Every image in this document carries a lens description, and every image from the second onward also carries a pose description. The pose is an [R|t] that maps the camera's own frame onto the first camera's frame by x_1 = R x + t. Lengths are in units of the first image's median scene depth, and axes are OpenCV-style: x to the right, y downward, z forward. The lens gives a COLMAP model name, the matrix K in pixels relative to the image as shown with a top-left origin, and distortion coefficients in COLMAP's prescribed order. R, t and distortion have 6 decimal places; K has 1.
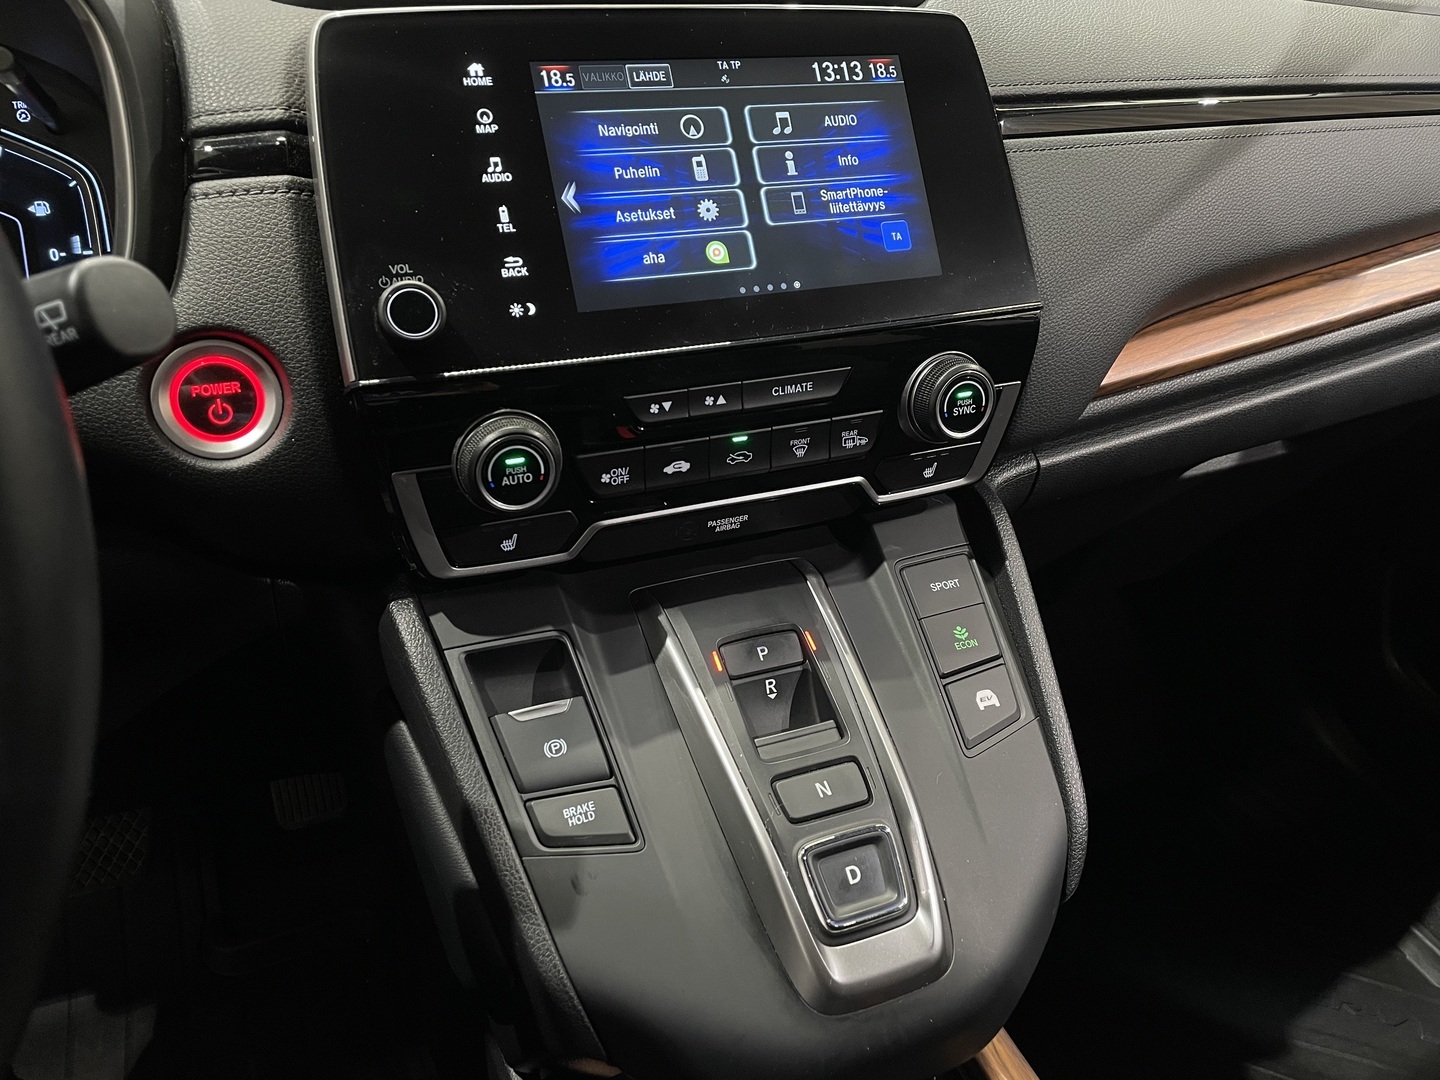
lens RADIAL K [[1098.2, 0, 719.1], [0, 1098.2, 519.0], [0, 0, 1]] dist [0.090045, -0.123720]
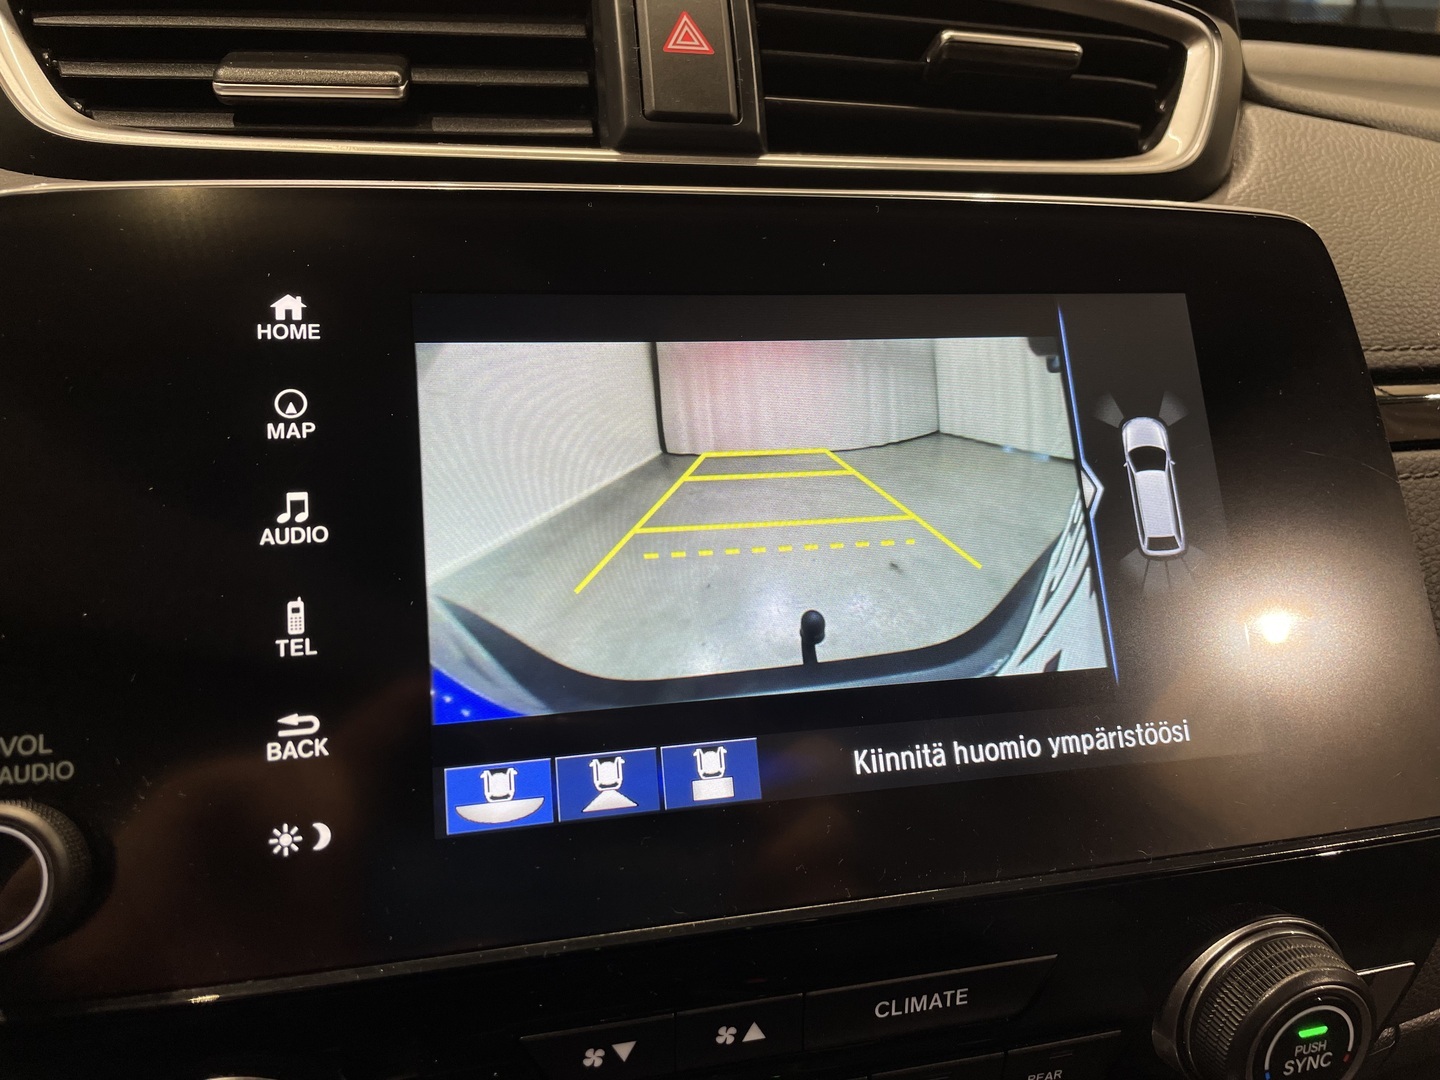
lens RADIAL K [[1117.2, 0, 720.0], [0, 1117.2, 540.0], [0, 0, 1]] dist [0.076065, -0.128619]
pose [[0.986202, 0.078215, -0.145904, 0.039491], [-0.093524, 0.990461, -0.101194, -0.259239], [0.136598, 0.113443, 0.984110, 0.531911]]
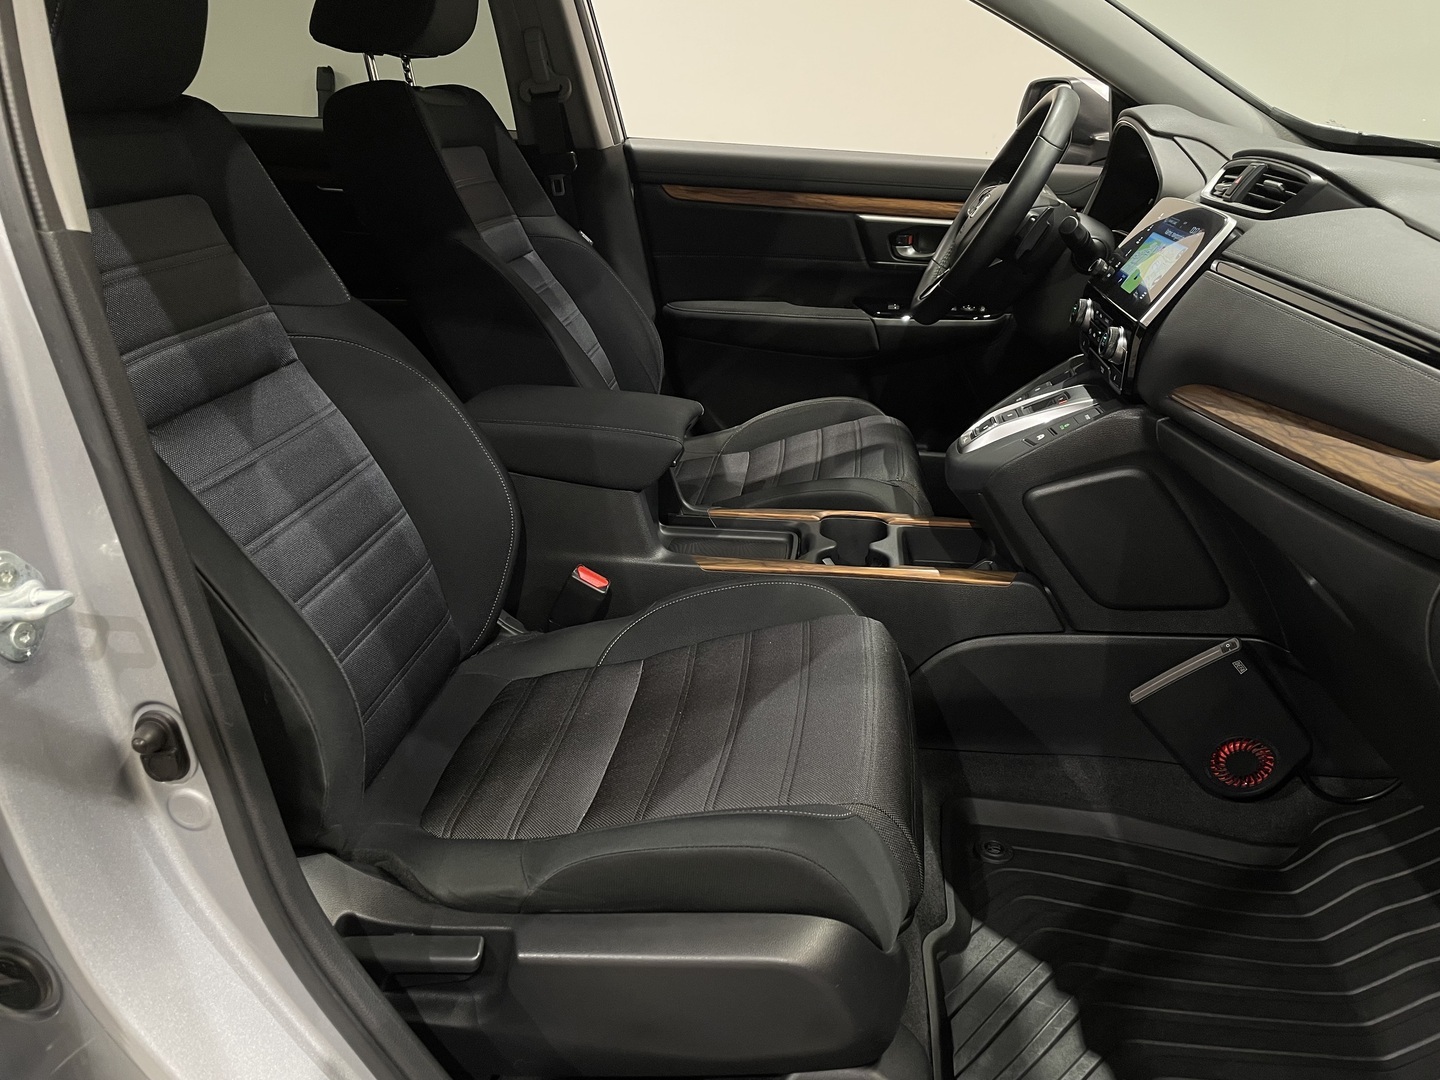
lens RADIAL K [[1097.4, 0, 724.9], [0, 1097.4, 527.8], [0, 0, 1]] dist [0.091331, -0.122451]
pose [[-0.492127, 0.272943, -0.826628, 3.245925], [-0.467148, 0.718467, 0.515342, -0.789615], [0.734564, 0.639772, -0.226072, 1.316466]]
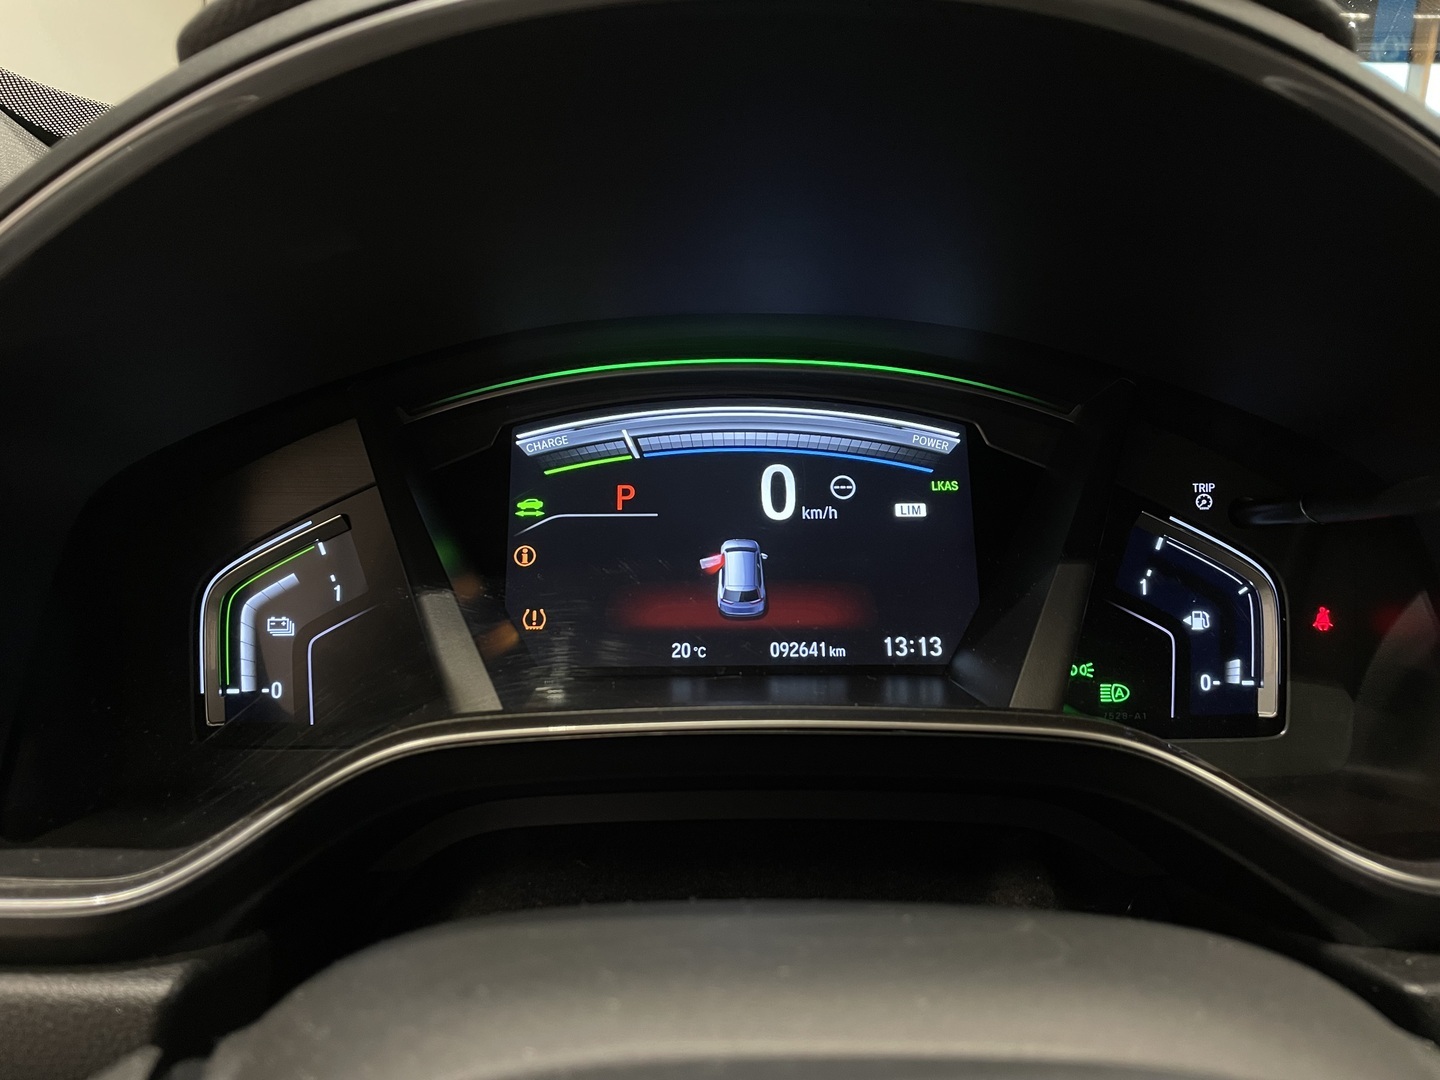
lens RADIAL K [[1086.9, 0, 710.2], [0, 1086.9, 539.7], [0, 0, 1]] dist [0.109485, -0.157401]
pose [[0.931029, 0.078723, -0.356352, -0.739614], [-0.150247, 0.972548, -0.177697, -0.170971], [0.332581, 0.218982, 0.917299, 0.230859]]
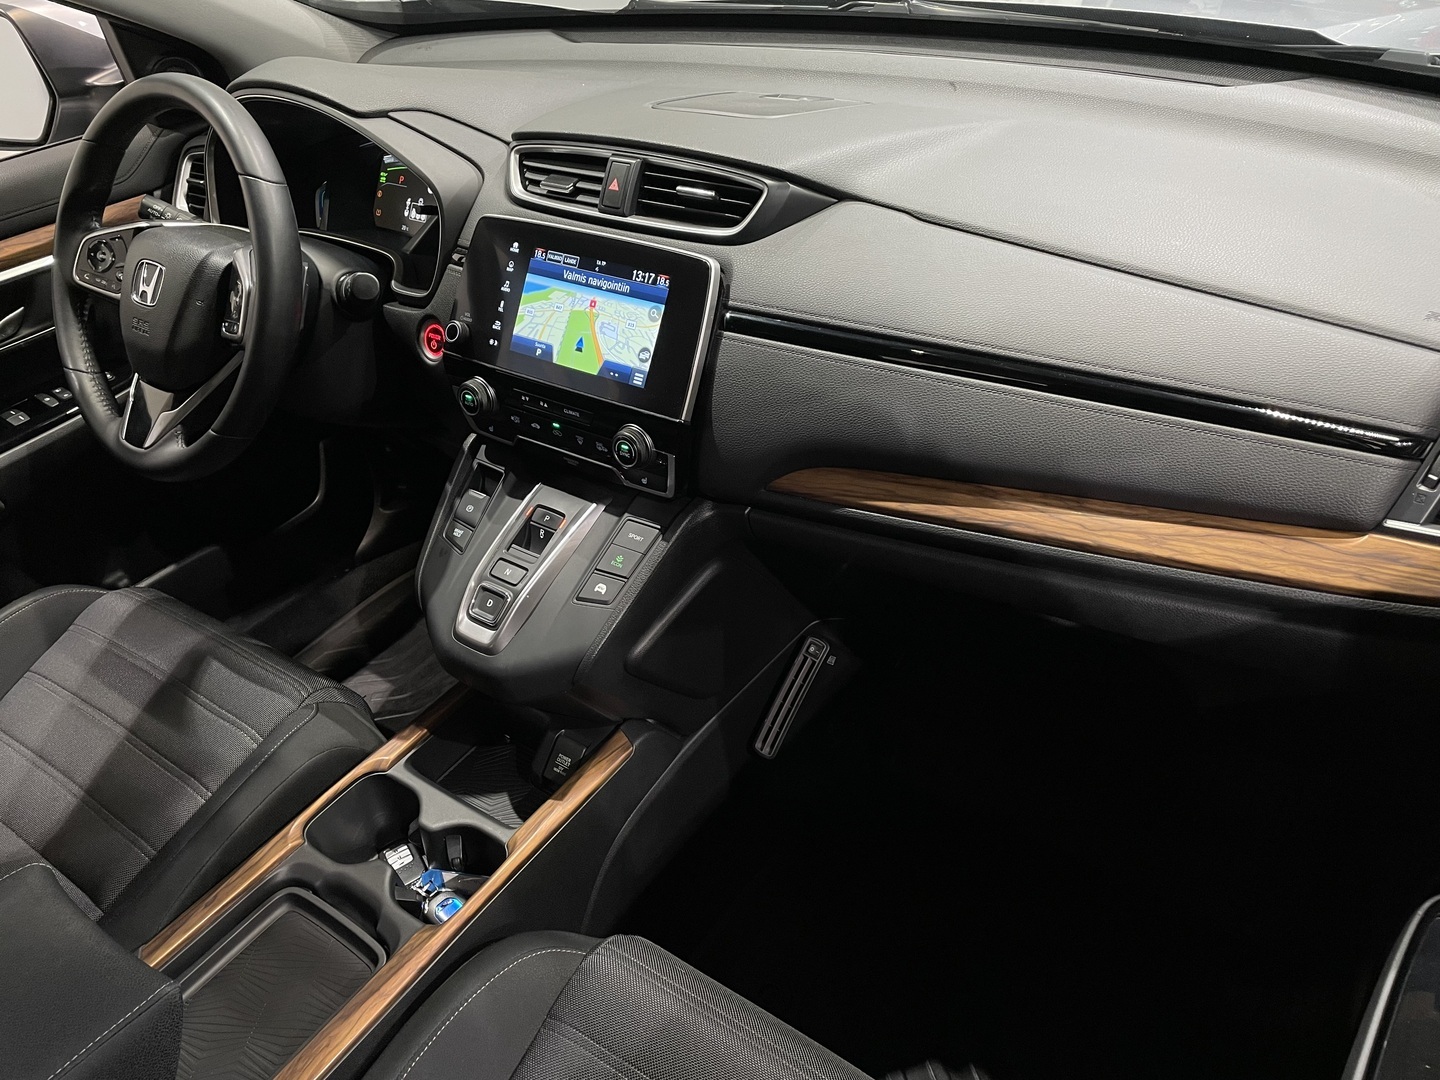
lens RADIAL K [[1086.9, 0, 710.2], [0, 1086.9, 539.7], [0, 0, 1]] dist [0.109485, -0.157401]
pose [[0.513023, 0.441106, -0.736364, 1.990872], [-0.324670, 0.893844, 0.309245, -0.677162], [0.794605, 0.080426, 0.601777, -0.075252]]
